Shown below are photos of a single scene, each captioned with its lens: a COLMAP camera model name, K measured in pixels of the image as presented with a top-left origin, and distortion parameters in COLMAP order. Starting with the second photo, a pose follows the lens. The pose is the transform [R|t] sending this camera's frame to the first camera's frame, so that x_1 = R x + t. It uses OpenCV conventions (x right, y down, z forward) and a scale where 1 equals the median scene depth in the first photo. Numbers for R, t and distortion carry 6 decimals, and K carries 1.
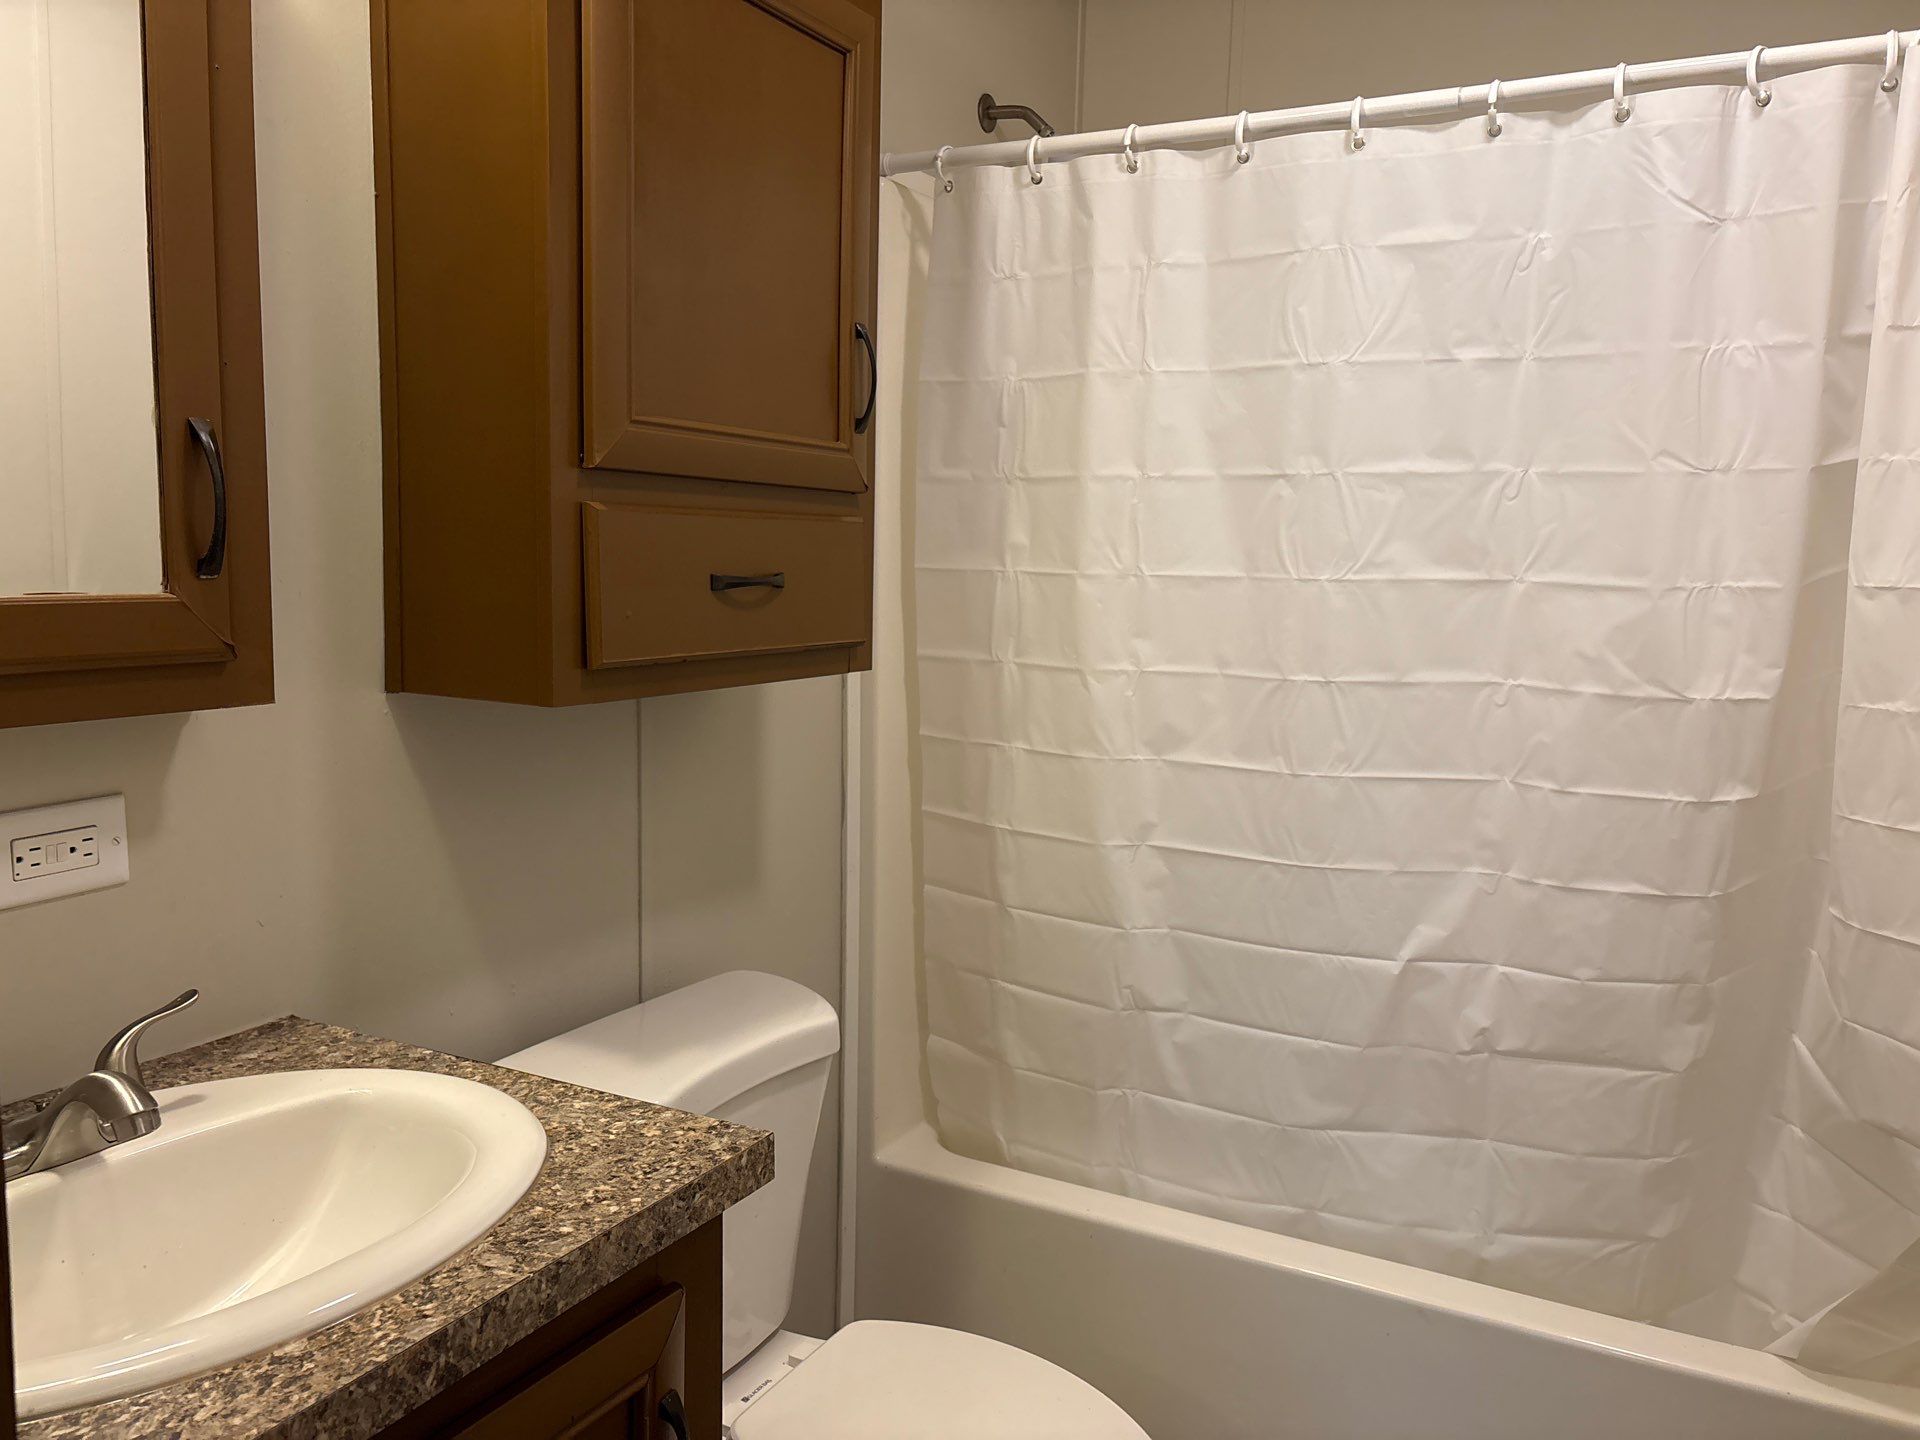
lens RADIAL K [[1450.7, 0, 972.9], [0, 1450.7, 719.2], [0, 0, 1]] dist [0.020996, -0.010258]
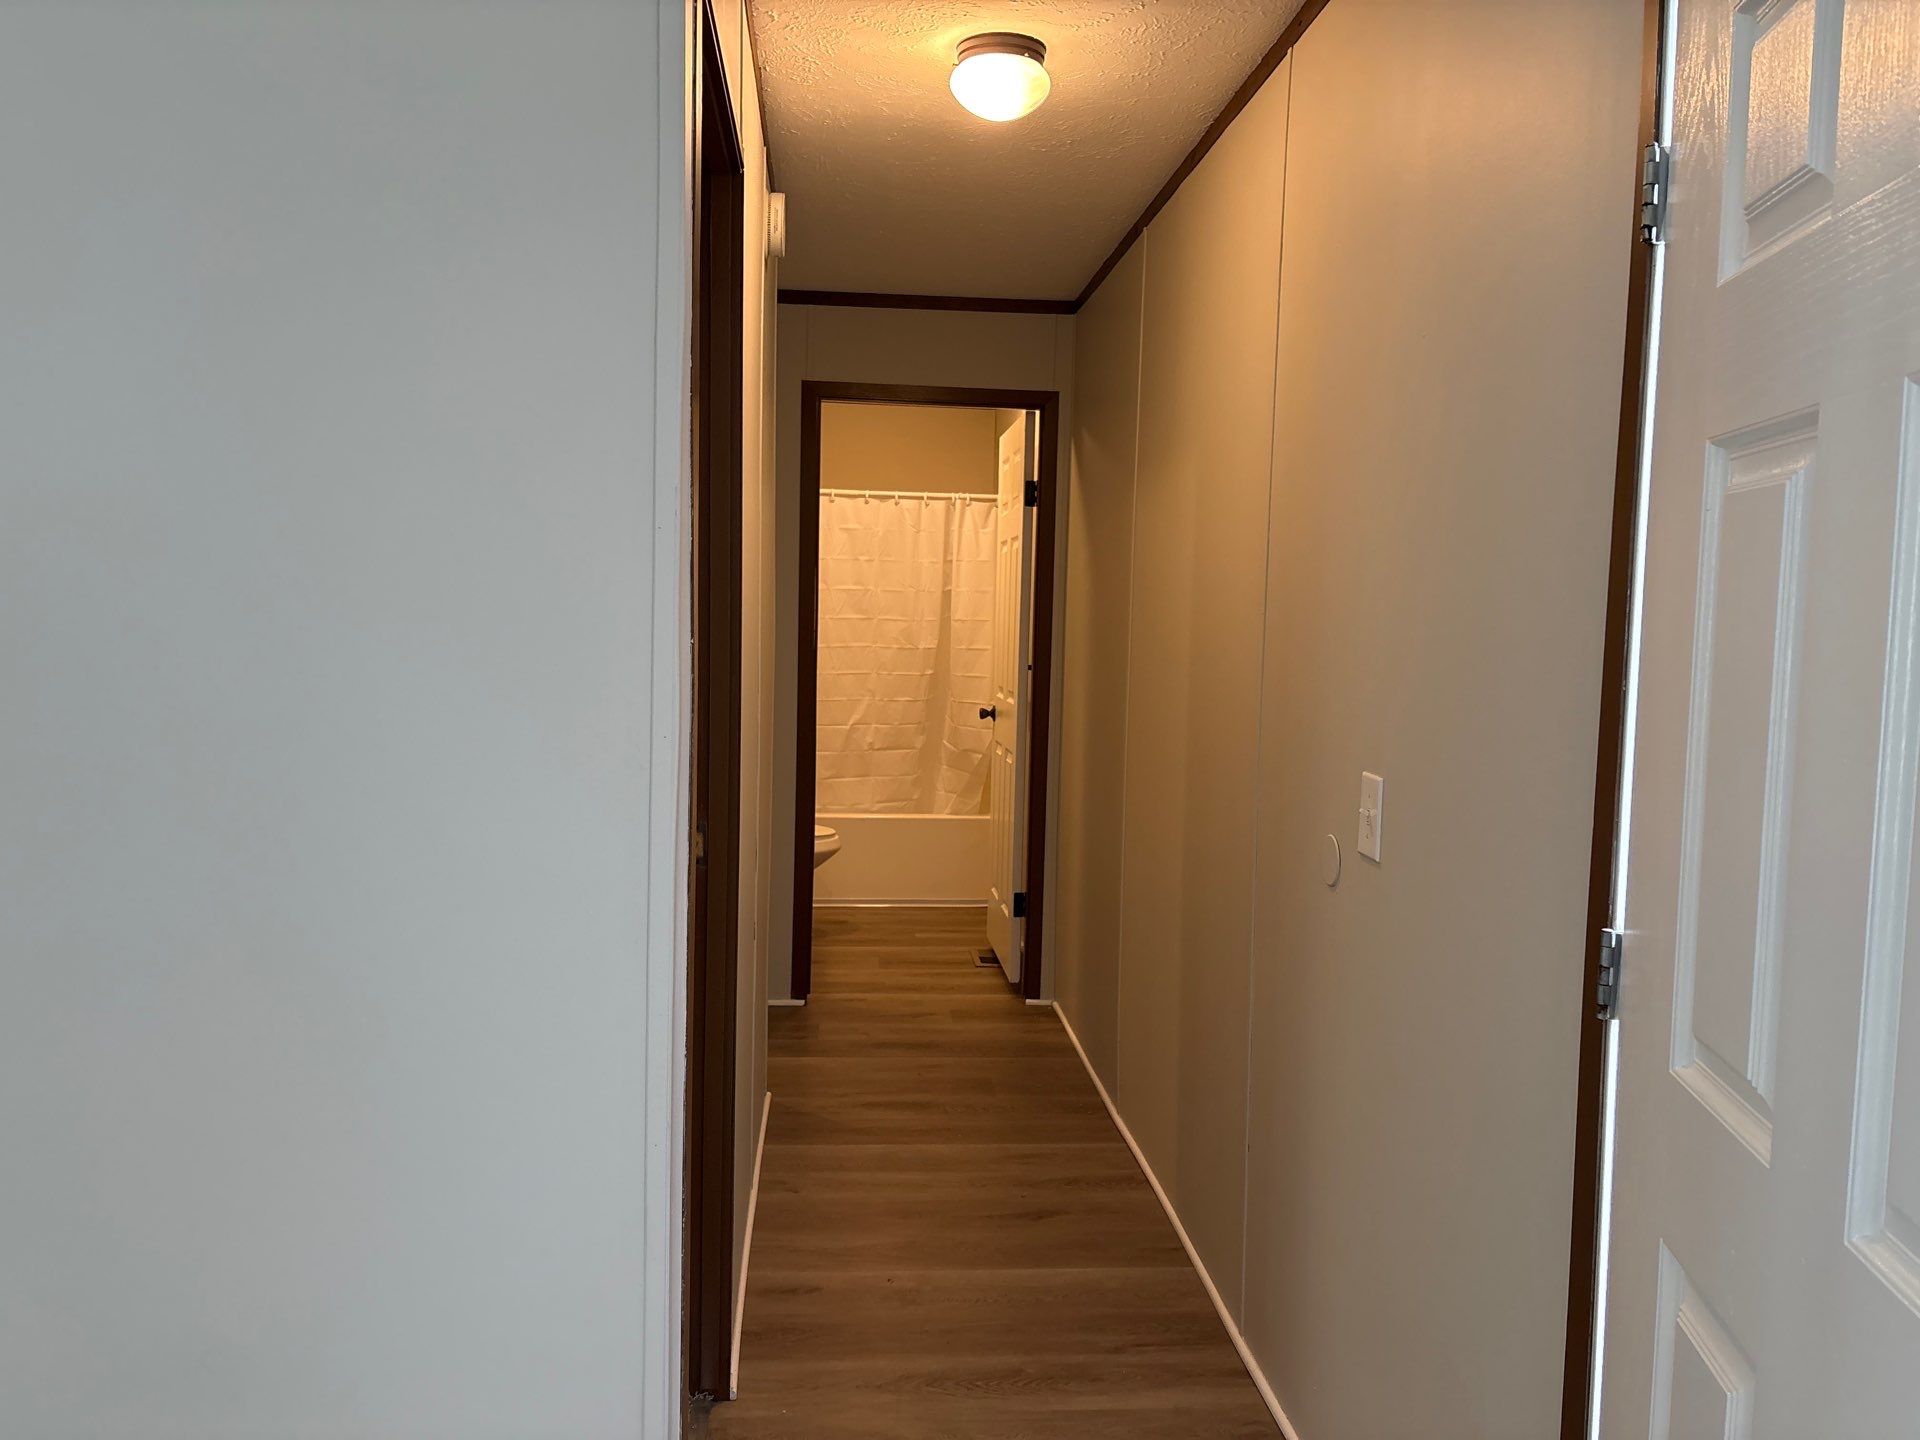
lens RADIAL K [[1450.7, 0, 958.5], [0, 1450.7, 717.4], [0, 0, 1]] dist [0.020996, -0.010258]
pose [[0.835381, -0.035876, 0.548500, -1.544747], [0.057384, 0.998107, -0.022114, 0.261374], [-0.546668, 0.049949, 0.835858, -2.283234]]
